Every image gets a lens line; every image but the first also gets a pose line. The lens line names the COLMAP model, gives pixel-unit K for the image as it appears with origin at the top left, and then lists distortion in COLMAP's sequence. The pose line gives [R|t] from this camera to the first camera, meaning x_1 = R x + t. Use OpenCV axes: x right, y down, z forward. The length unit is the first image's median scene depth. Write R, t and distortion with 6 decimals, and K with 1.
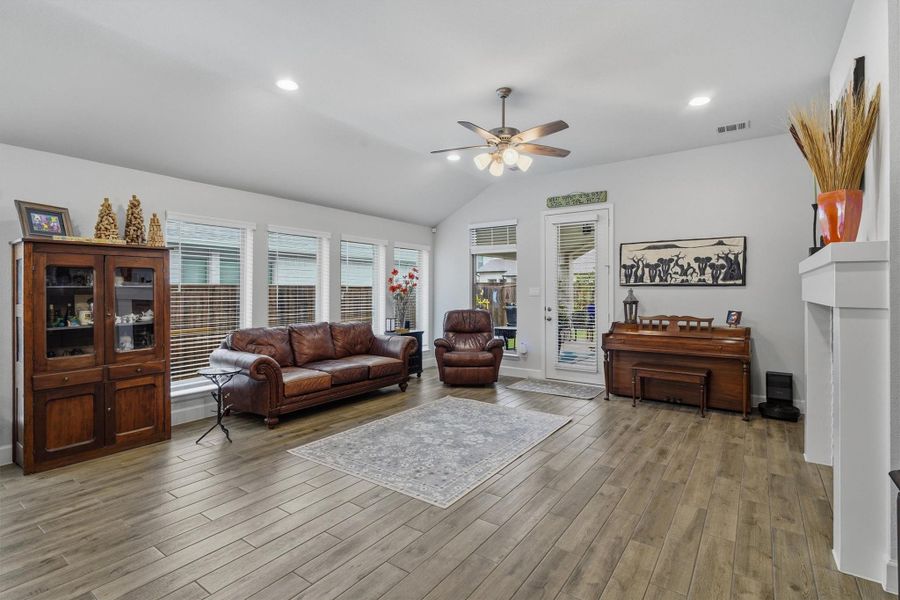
lens RADIAL K [[424.1, 0, 451.1], [0, 424.1, 291.7], [0, 0, 1]] dist [-0.001458, -0.003840]
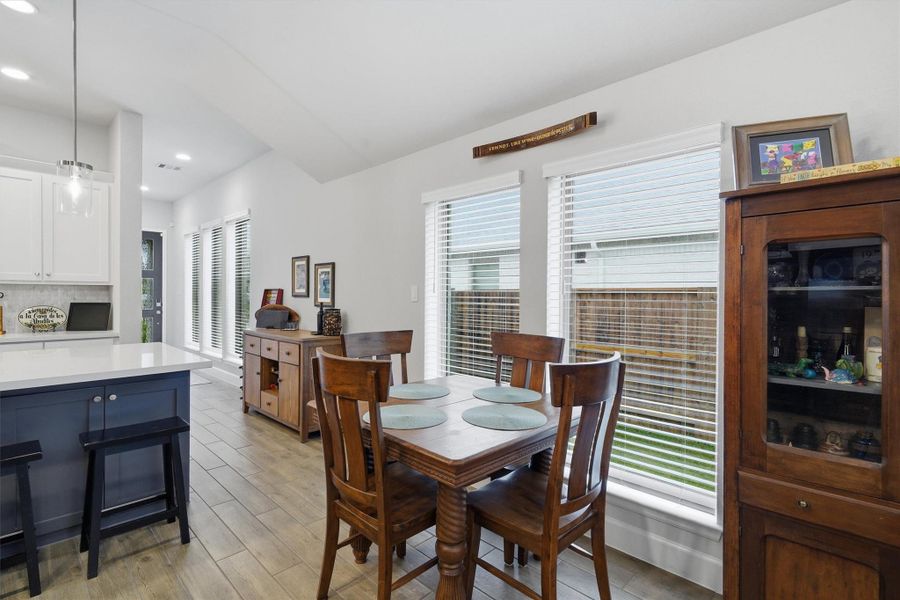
lens RADIAL K [[424.1, 0, 450.1], [0, 424.1, 293.8], [0, 0, 1]] dist [-0.001458, -0.003840]
pose [[-0.163715, -0.006448, -0.986487, -0.439385], [-0.013124, 0.999904, -0.004357, 0.001441], [0.986420, 0.012234, -0.163784, 0.726858]]
